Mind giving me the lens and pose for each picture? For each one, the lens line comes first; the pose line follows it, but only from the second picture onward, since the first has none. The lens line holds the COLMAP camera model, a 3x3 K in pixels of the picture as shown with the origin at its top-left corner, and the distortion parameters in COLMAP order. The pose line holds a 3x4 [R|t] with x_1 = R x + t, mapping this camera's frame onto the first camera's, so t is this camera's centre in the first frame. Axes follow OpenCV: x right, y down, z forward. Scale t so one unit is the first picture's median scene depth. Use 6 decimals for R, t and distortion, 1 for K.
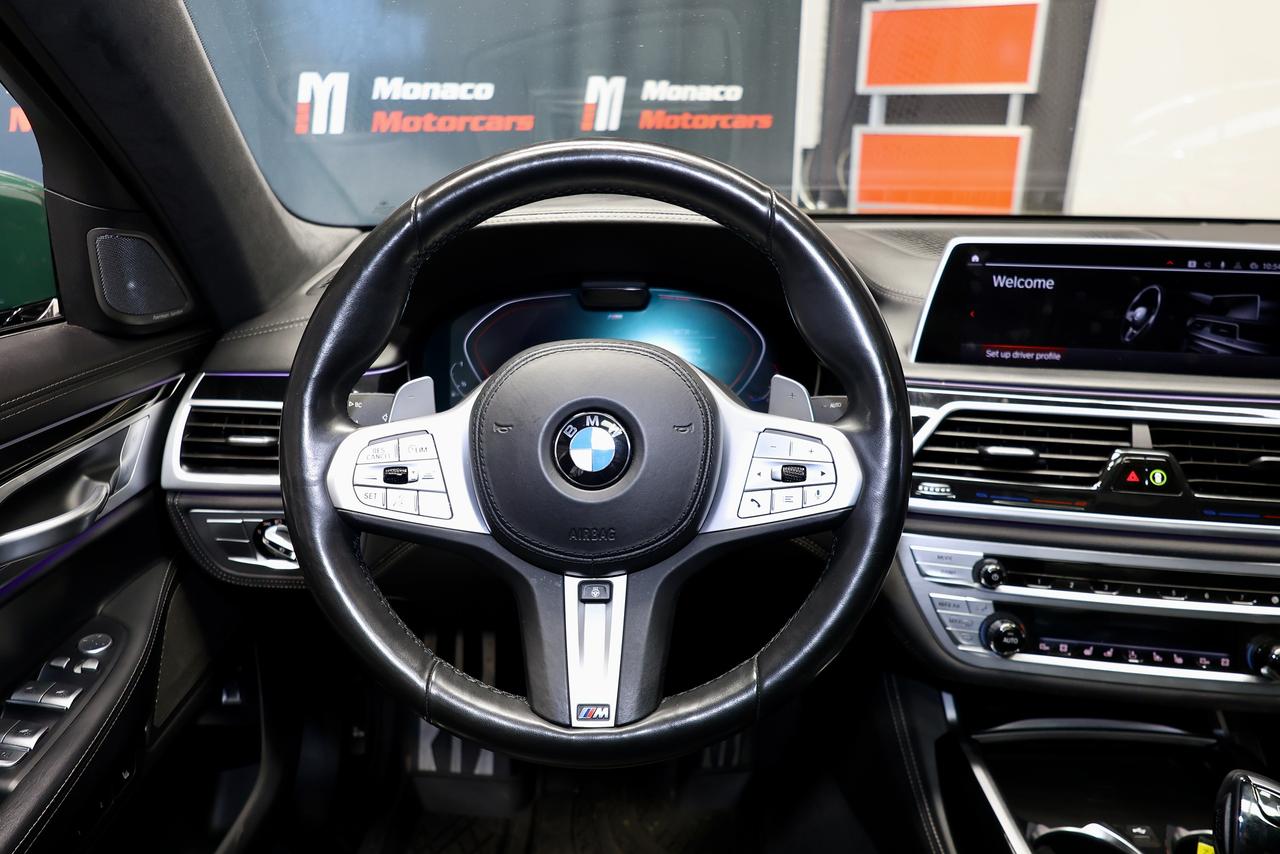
lens RADIAL K [[906.1, 0, 627.0], [0, 906.1, 419.9], [0, 0, 1]] dist [-0.007060, 0.004395]
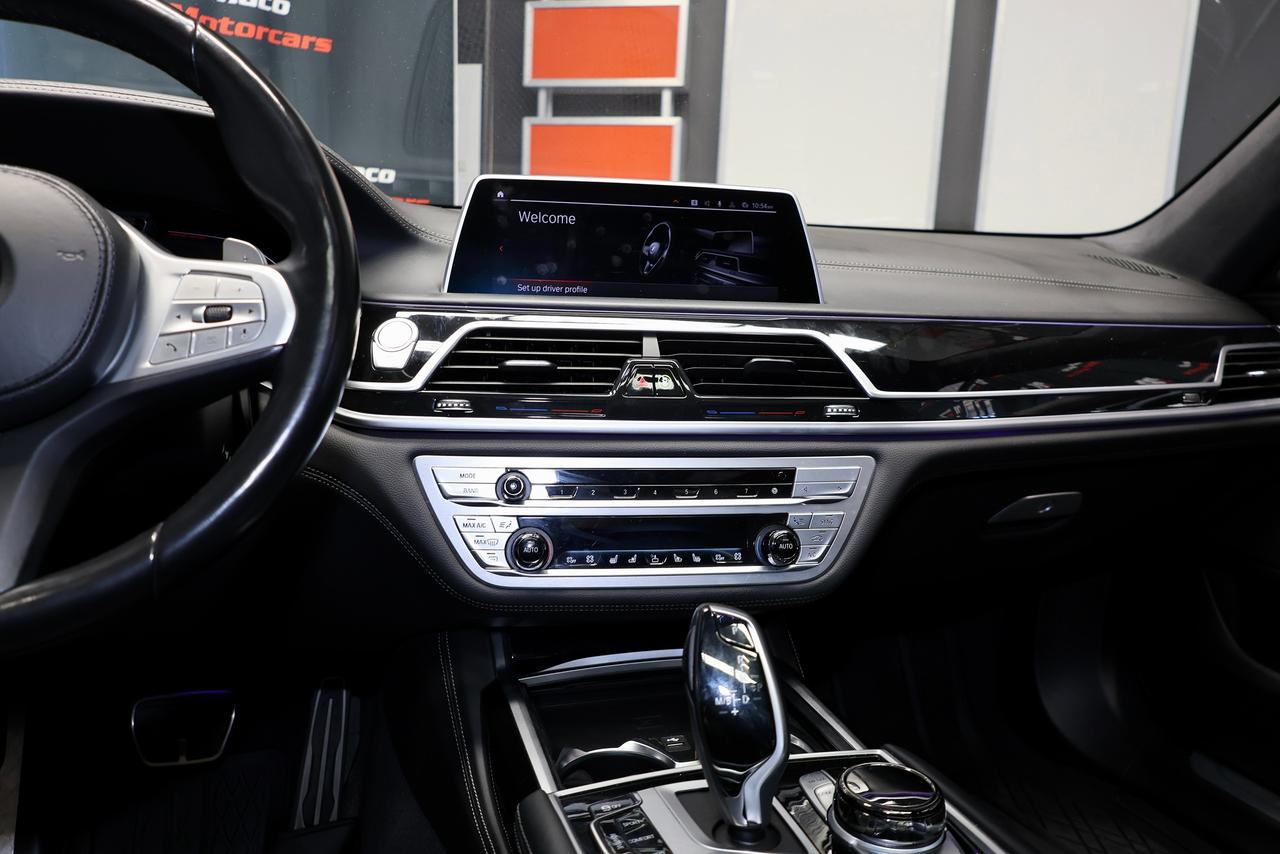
lens RADIAL K [[906.1, 0, 642.1], [0, 906.1, 417.5], [0, 0, 1]] dist [-0.007060, 0.004395]
pose [[0.948266, -0.019940, 0.316851, 0.229203], [0.067900, 0.987670, -0.141055, 0.241437], [-0.310131, 0.155272, 0.937928, 0.046185]]
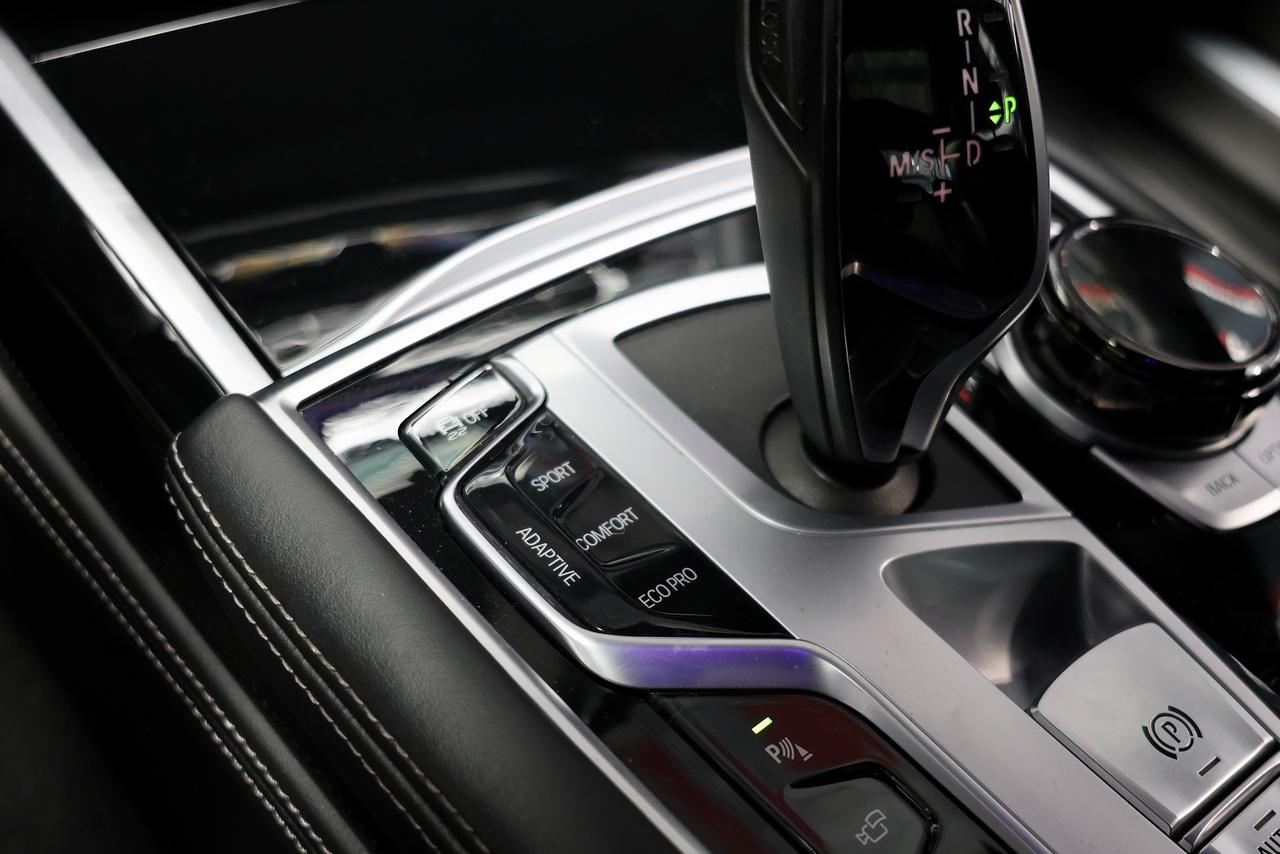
lens RADIAL K [[1435.4, 0, 646.4], [0, 1435.4, 415.9], [0, 0, 1]] dist [0.014799, 0.000000]
pose [[0.742019, -0.361417, 0.564611, 0.243679], [-0.011946, 0.834965, 0.550174, 0.226319], [-0.670272, -0.414984, 0.615242, 0.517880]]
